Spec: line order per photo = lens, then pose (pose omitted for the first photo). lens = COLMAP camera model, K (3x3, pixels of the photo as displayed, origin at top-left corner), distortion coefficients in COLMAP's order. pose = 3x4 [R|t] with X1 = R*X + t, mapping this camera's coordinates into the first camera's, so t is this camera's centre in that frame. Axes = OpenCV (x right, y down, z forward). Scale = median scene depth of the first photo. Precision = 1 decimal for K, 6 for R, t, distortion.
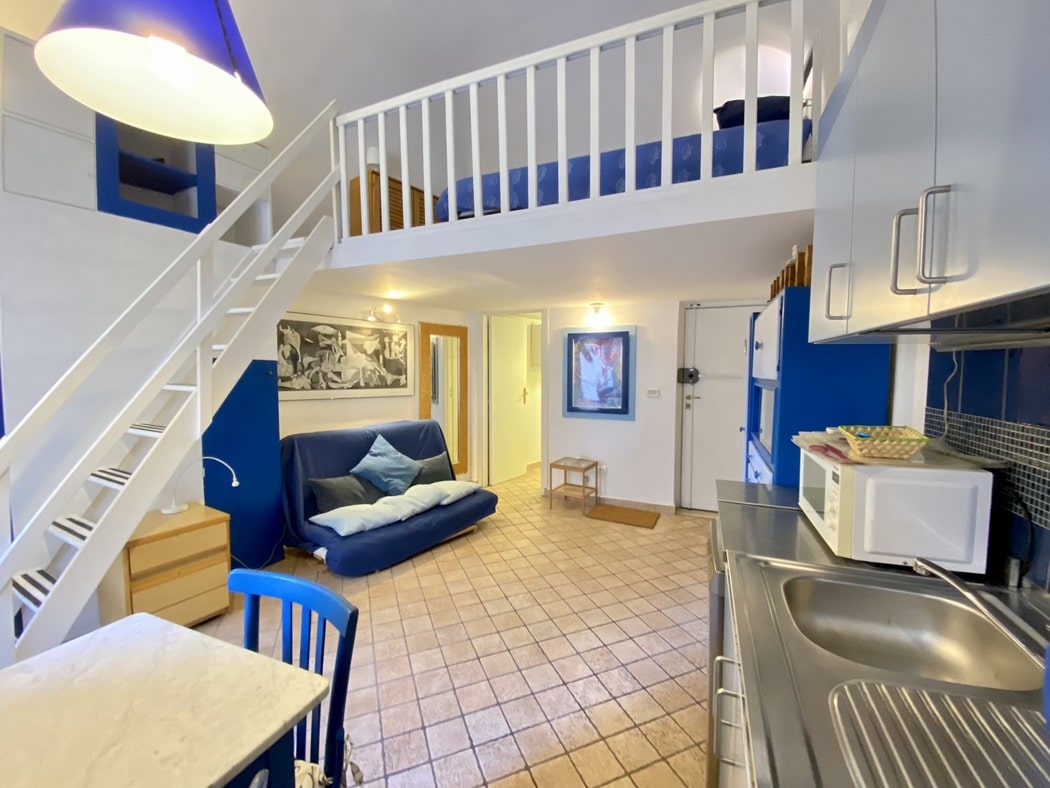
lens RADIAL K [[428.9, 0, 525.0], [0, 428.9, 394.0], [0, 0, 1]] dist [0.018573, -0.019633]
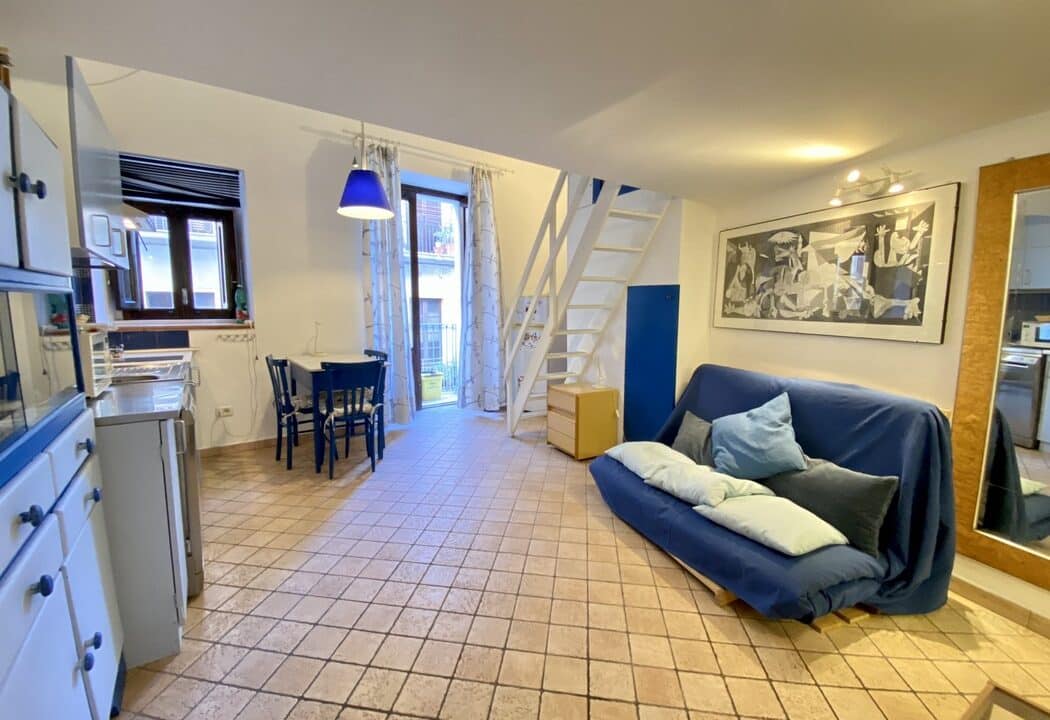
lens RADIAL K [[433.4, 0, 525.0], [0, 433.4, 360.0], [0, 0, 1]] dist [-0.000252, -0.000108]
pose [[-0.519622, 0.094075, -0.849201, 0.397040], [-0.060992, 0.987300, 0.146695, -0.023128], [0.852216, 0.128020, -0.507285, 0.984700]]
